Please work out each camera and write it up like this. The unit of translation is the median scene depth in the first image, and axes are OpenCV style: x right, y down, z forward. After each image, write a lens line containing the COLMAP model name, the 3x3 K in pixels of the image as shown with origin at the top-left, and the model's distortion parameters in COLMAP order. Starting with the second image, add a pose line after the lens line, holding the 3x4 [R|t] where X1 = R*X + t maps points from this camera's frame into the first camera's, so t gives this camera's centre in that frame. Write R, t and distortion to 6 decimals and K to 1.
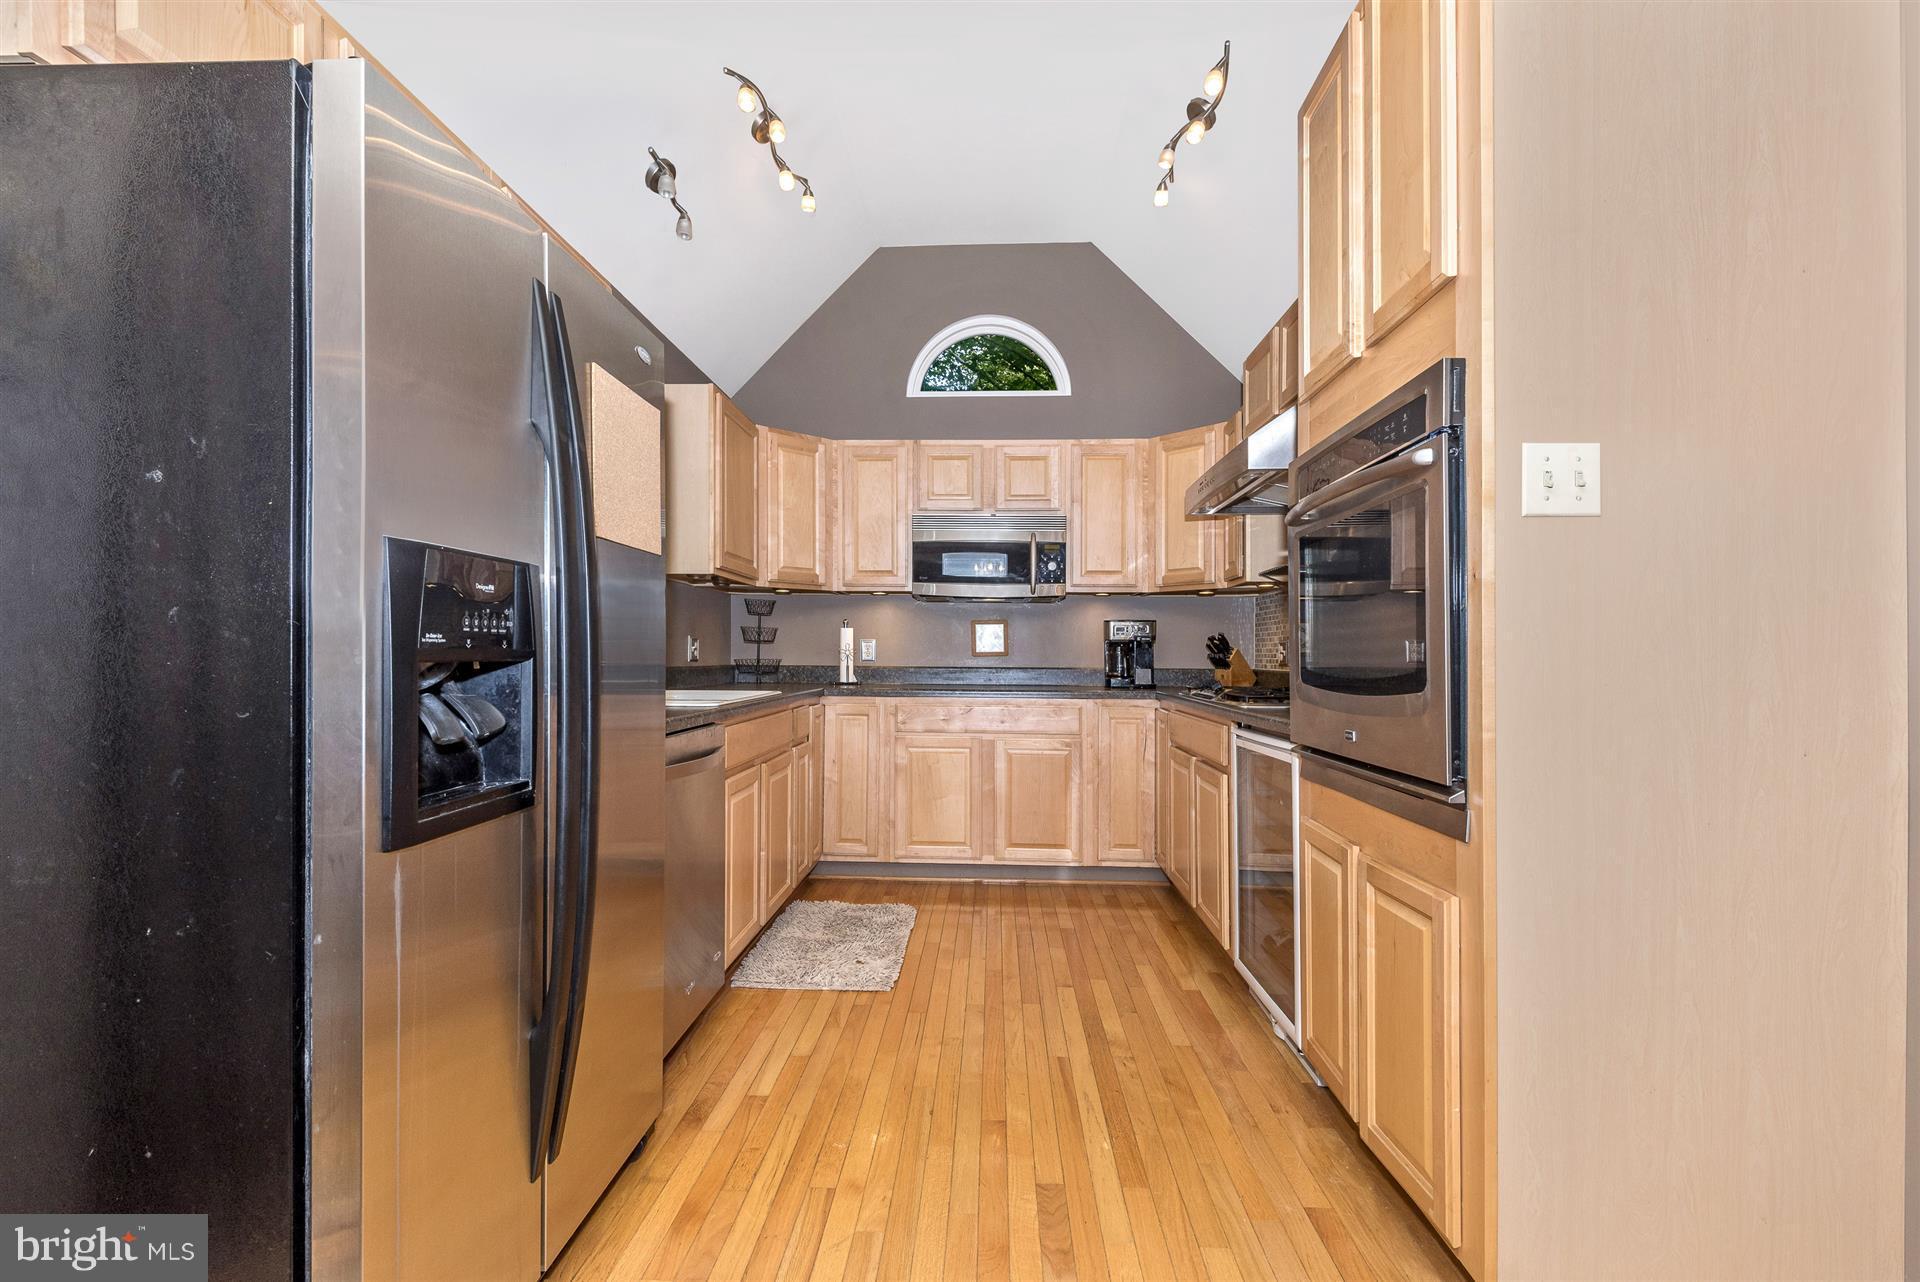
lens RADIAL K [[881.7, 0, 969.0], [0, 881.7, 651.3], [0, 0, 1]] dist [0.039065, -0.033792]
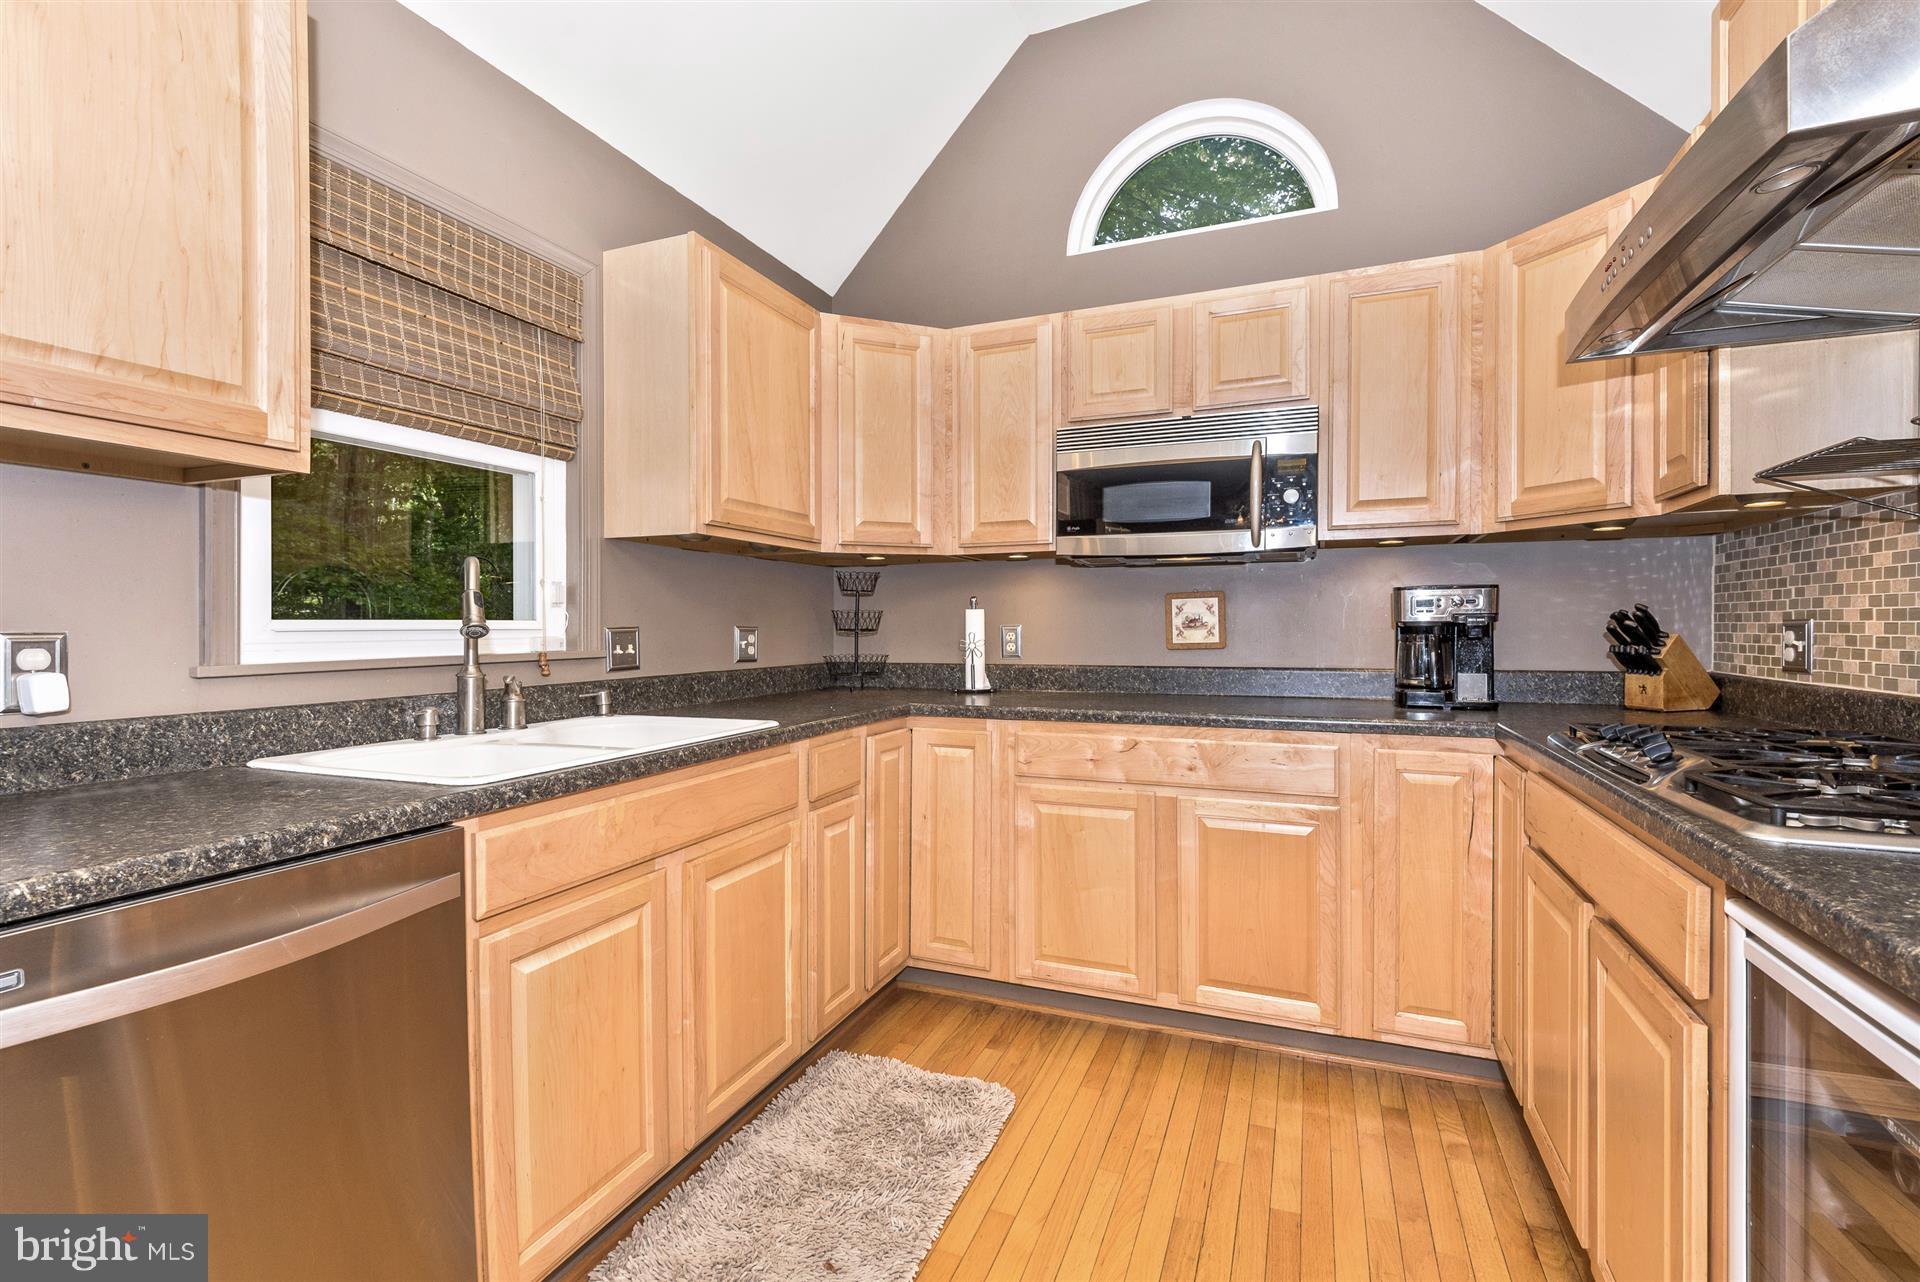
lens RADIAL K [[881.7, 0, 969.0], [0, 881.7, 651.3], [0, 0, 1]] dist [0.039065, -0.033792]
pose [[0.942399, -0.002635, -0.334482, 0.089191], [0.012714, 0.999528, 0.027950, -0.013979], [0.334250, -0.030592, 0.941988, 0.380263]]
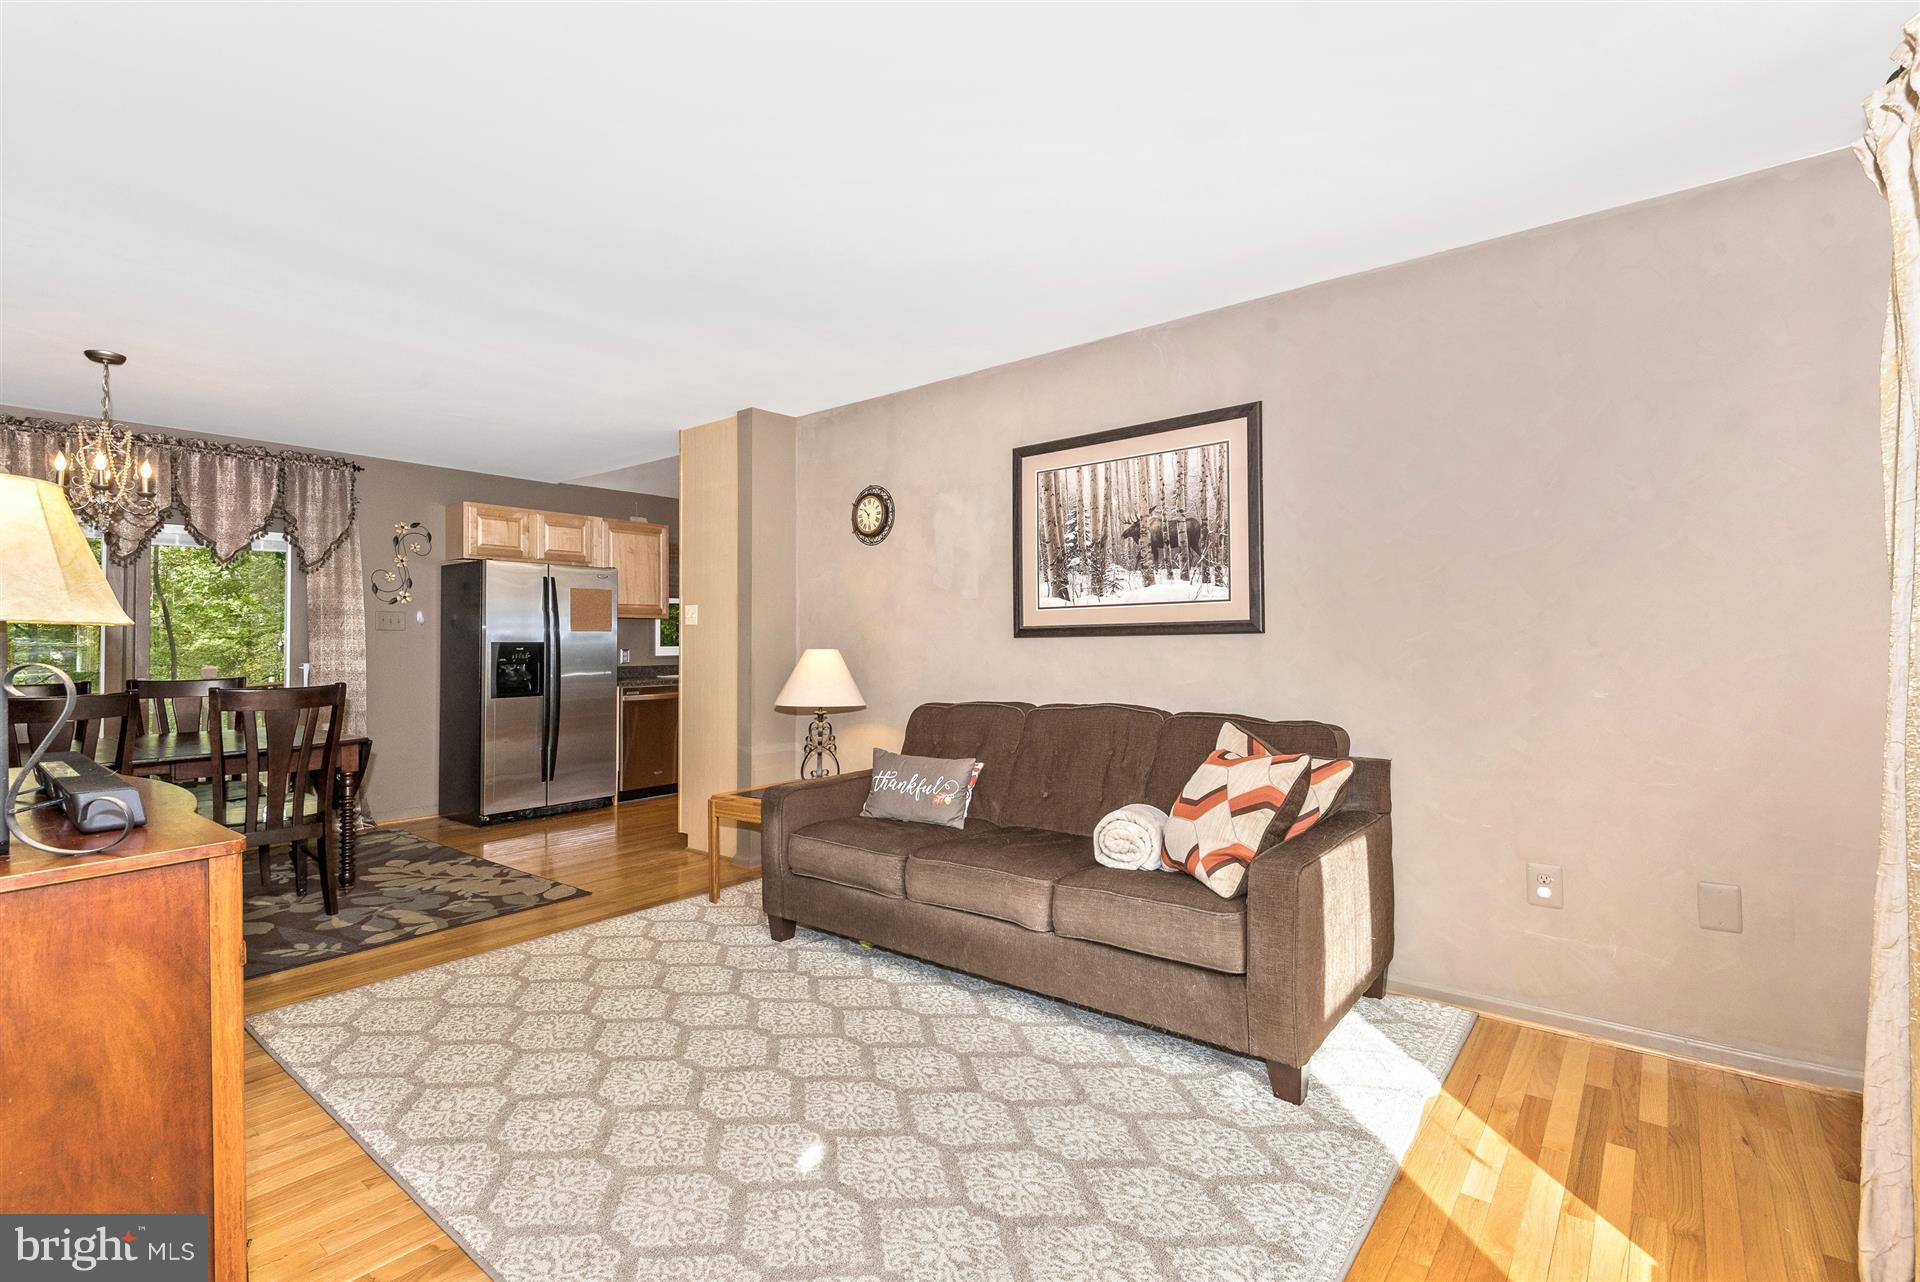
lens RADIAL K [[873.9, 0, 966.6], [0, 873.9, 617.2], [0, 0, 1]] dist [0.030449, -0.000320]
pose [[0.807340, -0.029849, -0.589331, 1.176345], [0.011931, 0.999341, -0.034271, -0.014013], [0.589966, 0.020637, 0.807165, -0.390574]]
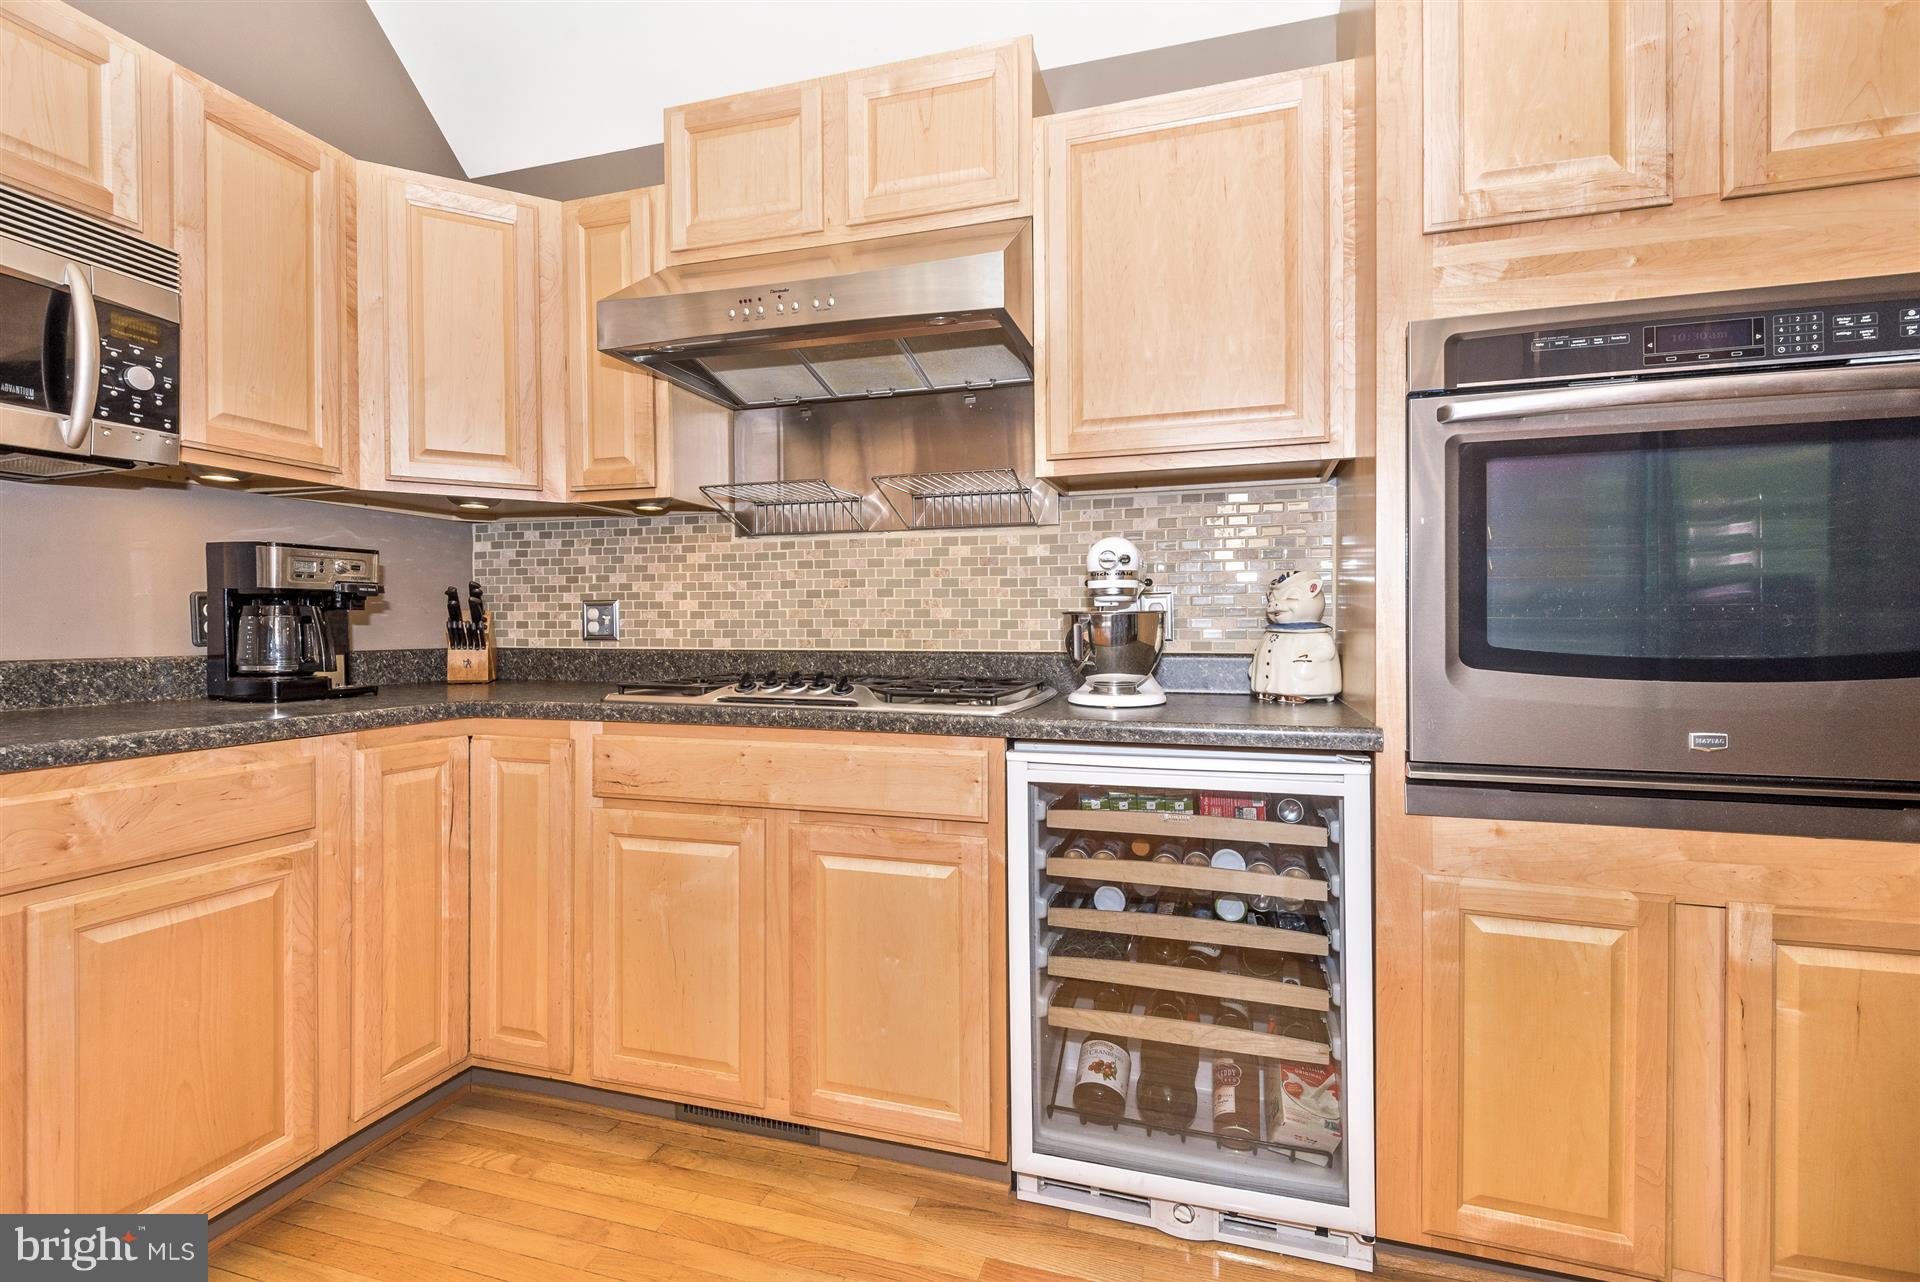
lens RADIAL K [[863.9, 0, 963.1], [0, 863.9, 632.1], [0, 0, 1]] dist [0.034054, -0.022371]
pose [[0.254390, -0.012481, 0.967021, -0.165755], [-0.001651, 0.999910, 0.013340, 0.001831], [-0.967100, -0.004990, 0.254346, 0.582481]]
